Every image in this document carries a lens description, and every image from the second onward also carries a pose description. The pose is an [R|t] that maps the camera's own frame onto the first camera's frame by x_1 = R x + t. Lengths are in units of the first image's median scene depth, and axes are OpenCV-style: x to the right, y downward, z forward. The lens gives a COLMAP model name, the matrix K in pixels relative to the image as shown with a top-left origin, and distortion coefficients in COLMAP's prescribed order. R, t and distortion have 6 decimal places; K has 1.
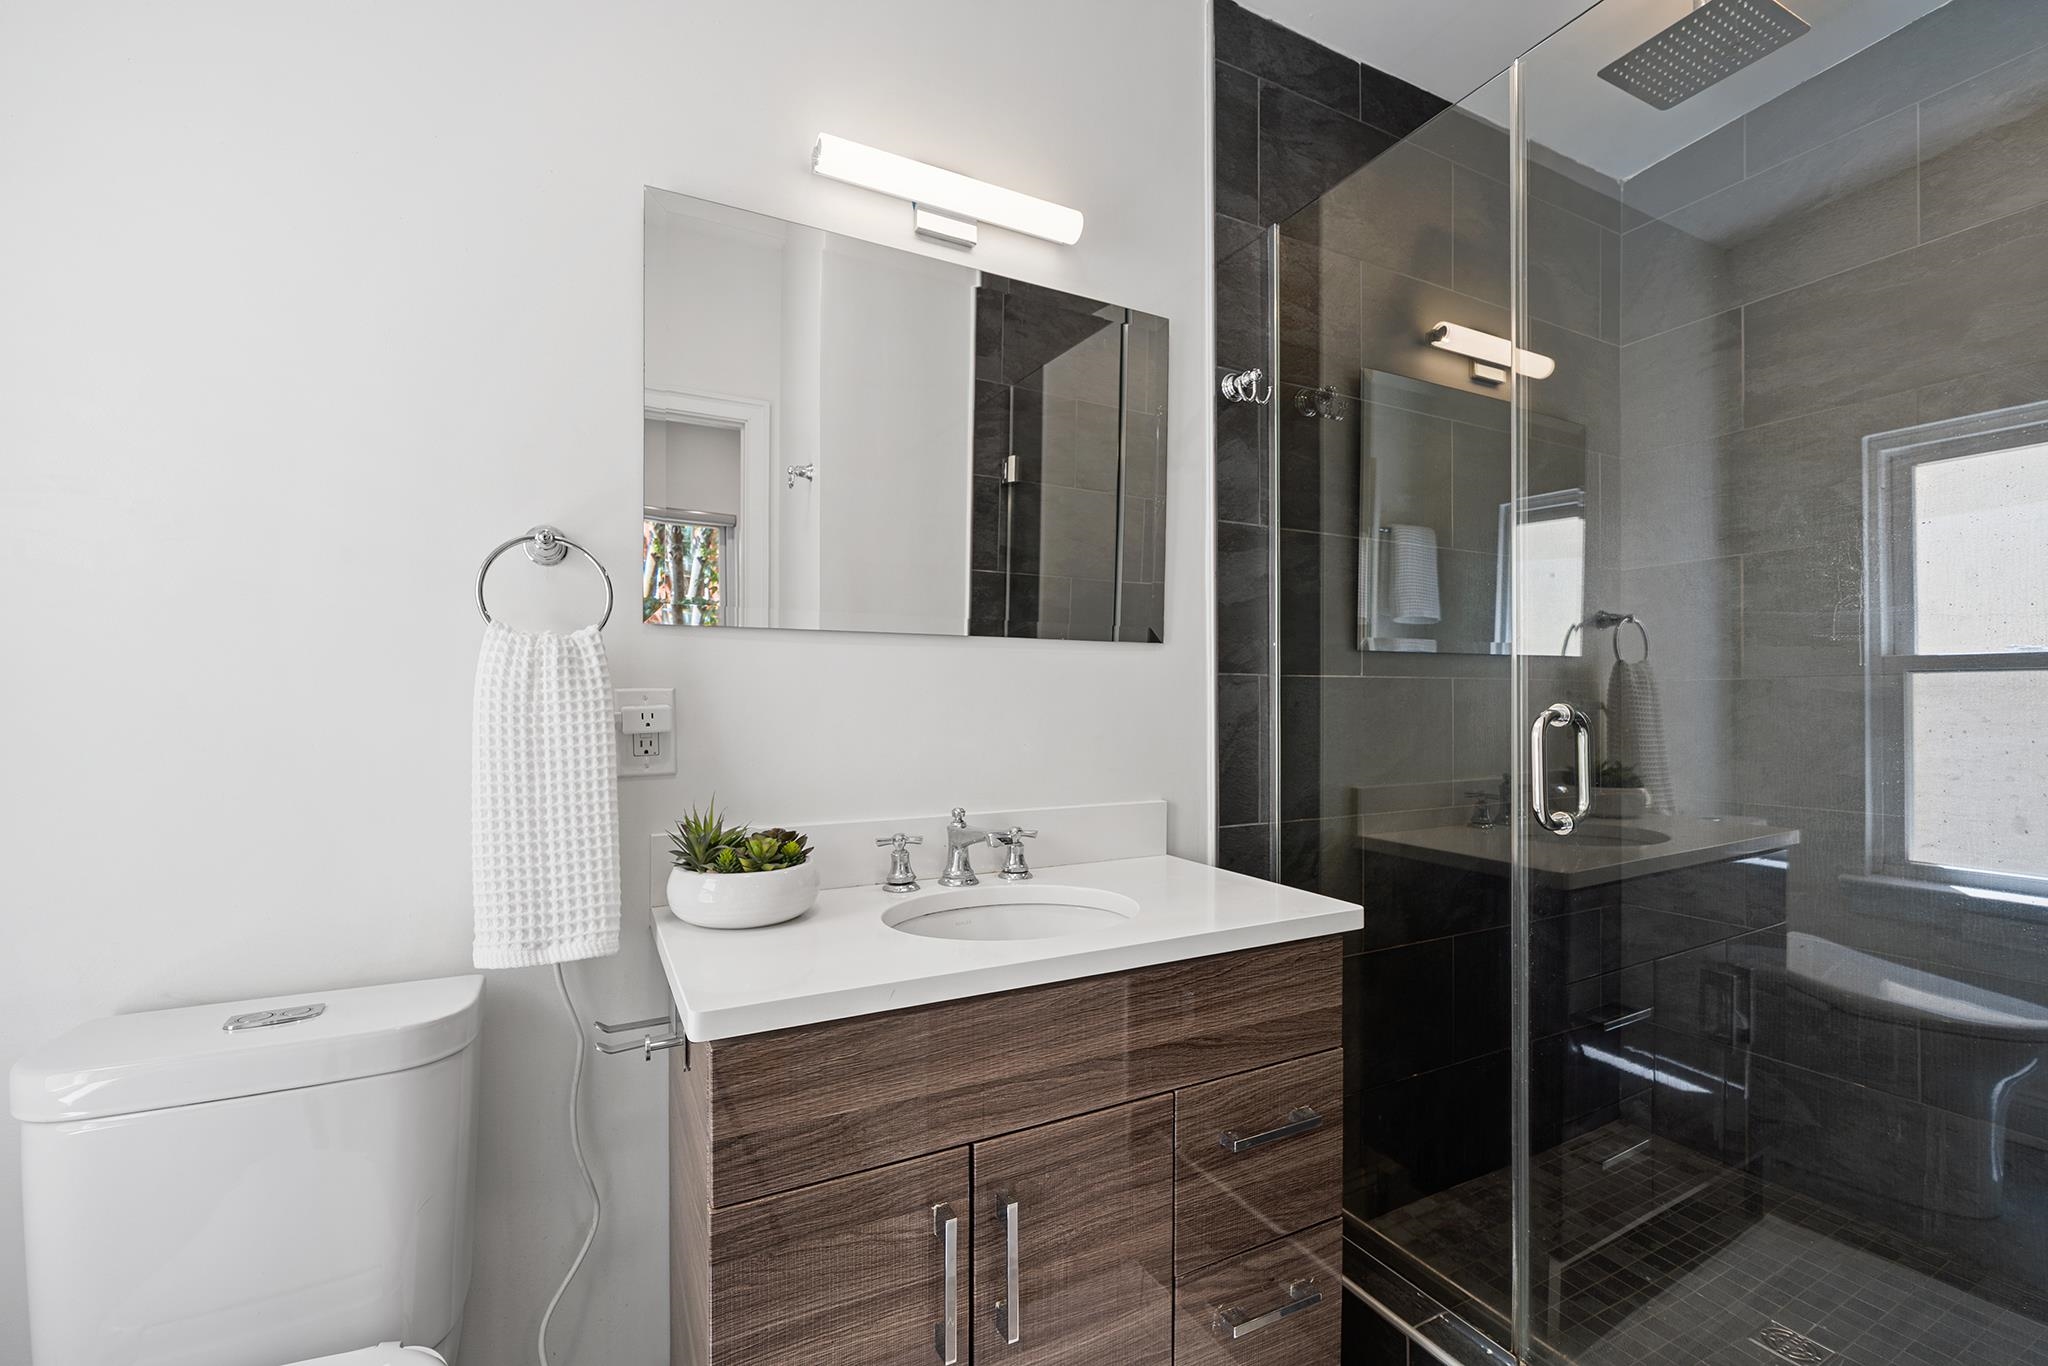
lens RADIAL K [[843.4, 0, 1019.2], [0, 843.4, 703.1], [0, 0, 1]] dist [0.002060, -0.000726]
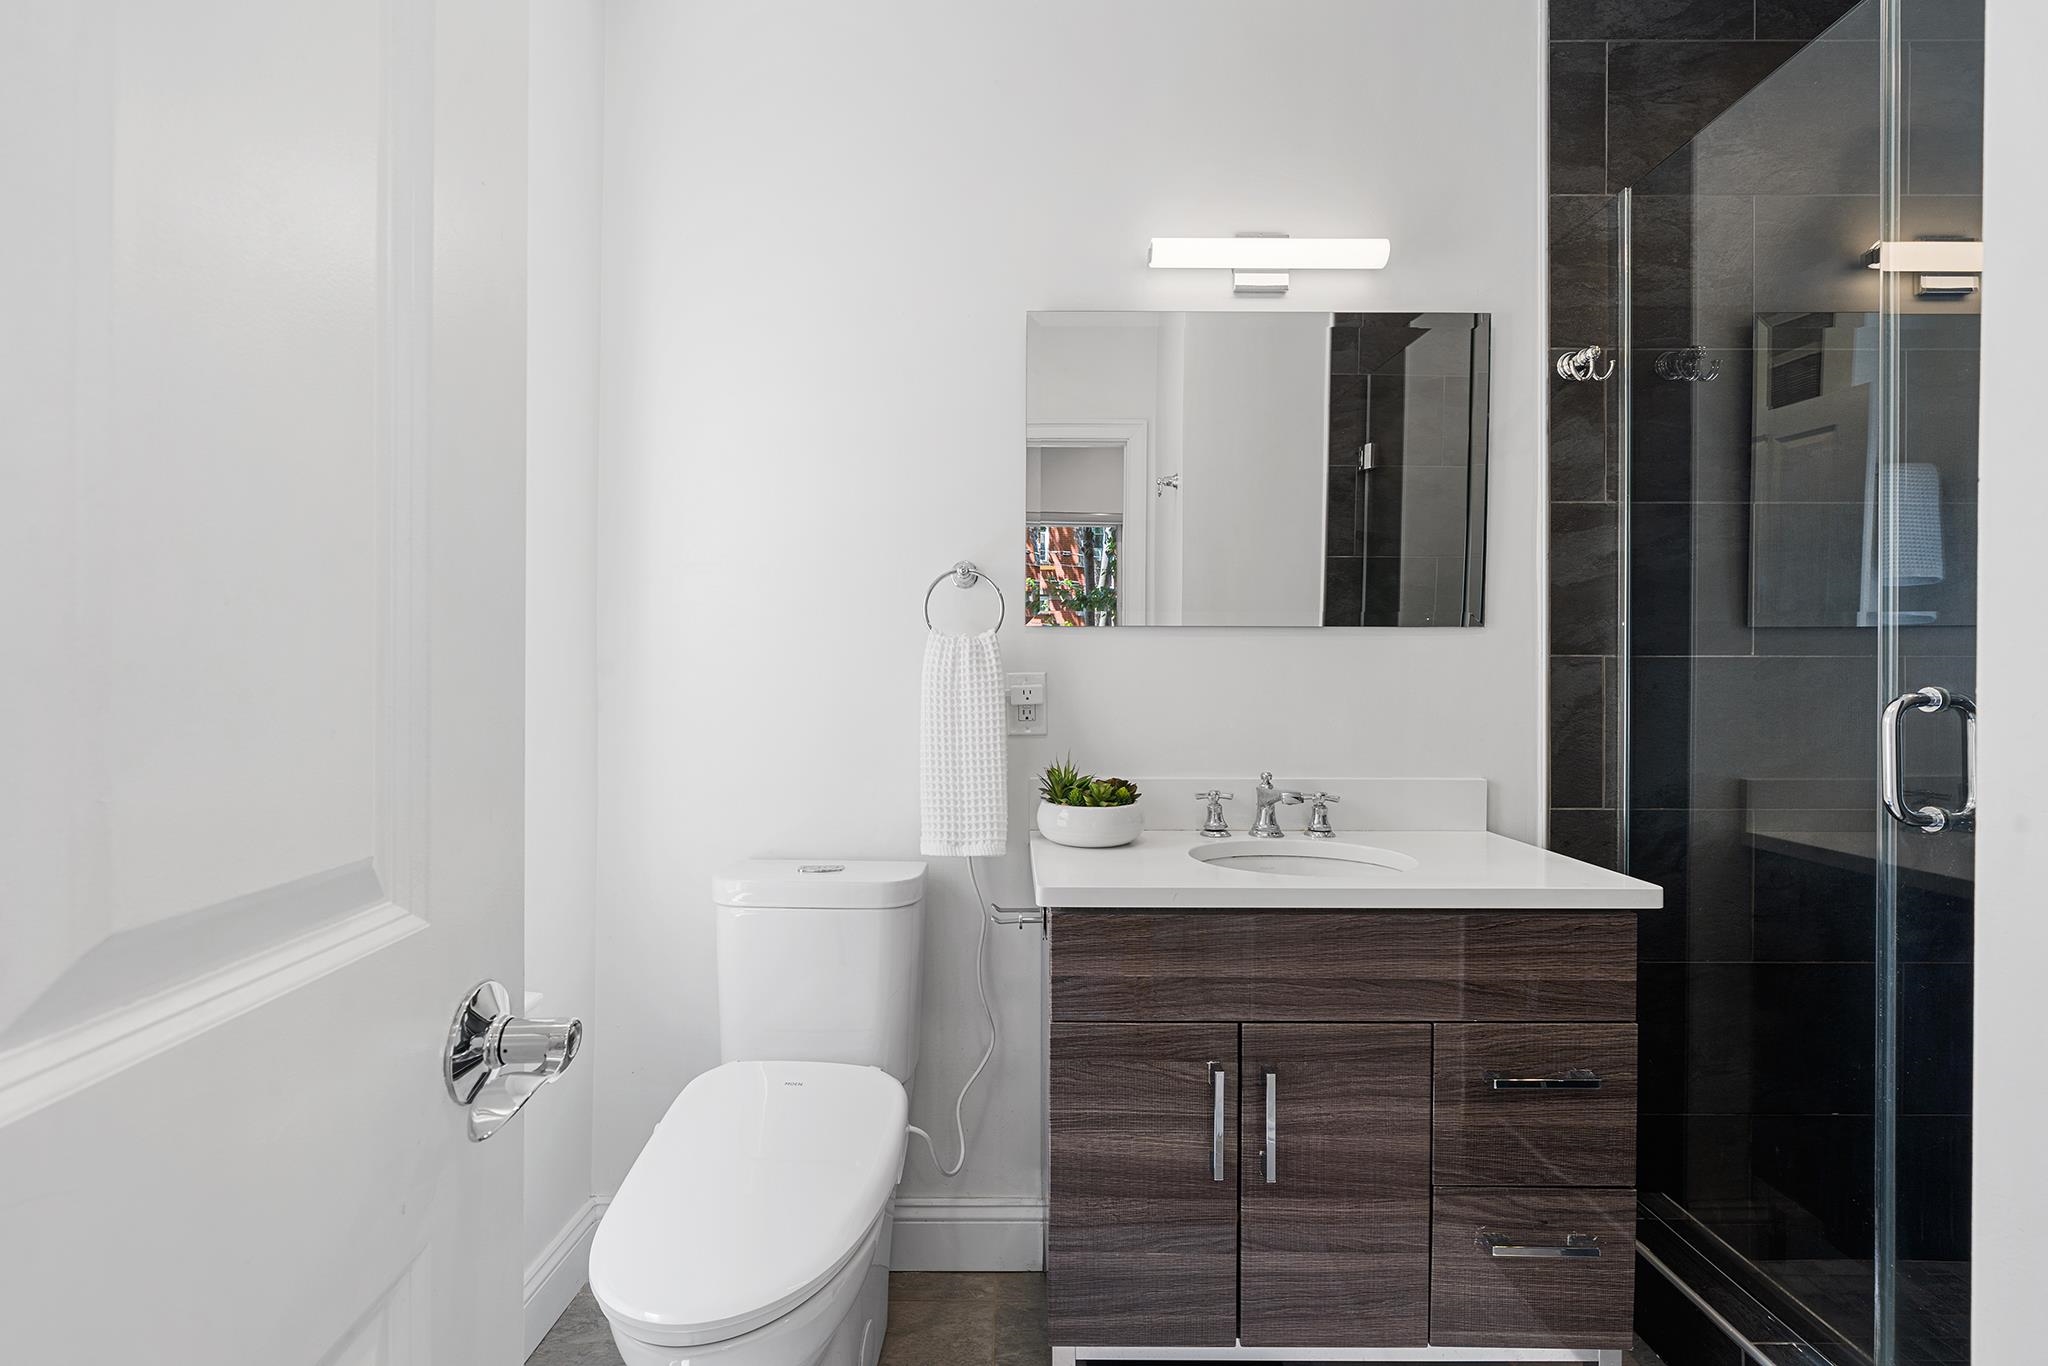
lens RADIAL K [[843.4, 0, 1020.2], [0, 843.4, 680.7], [0, 0, 1]] dist [0.002060, -0.000726]
pose [[0.891351, 0.001929, -0.453309, 0.165007], [-0.003415, 0.999991, -0.002459, -0.000122], [0.453301, 0.003740, 0.891350, -0.225845]]
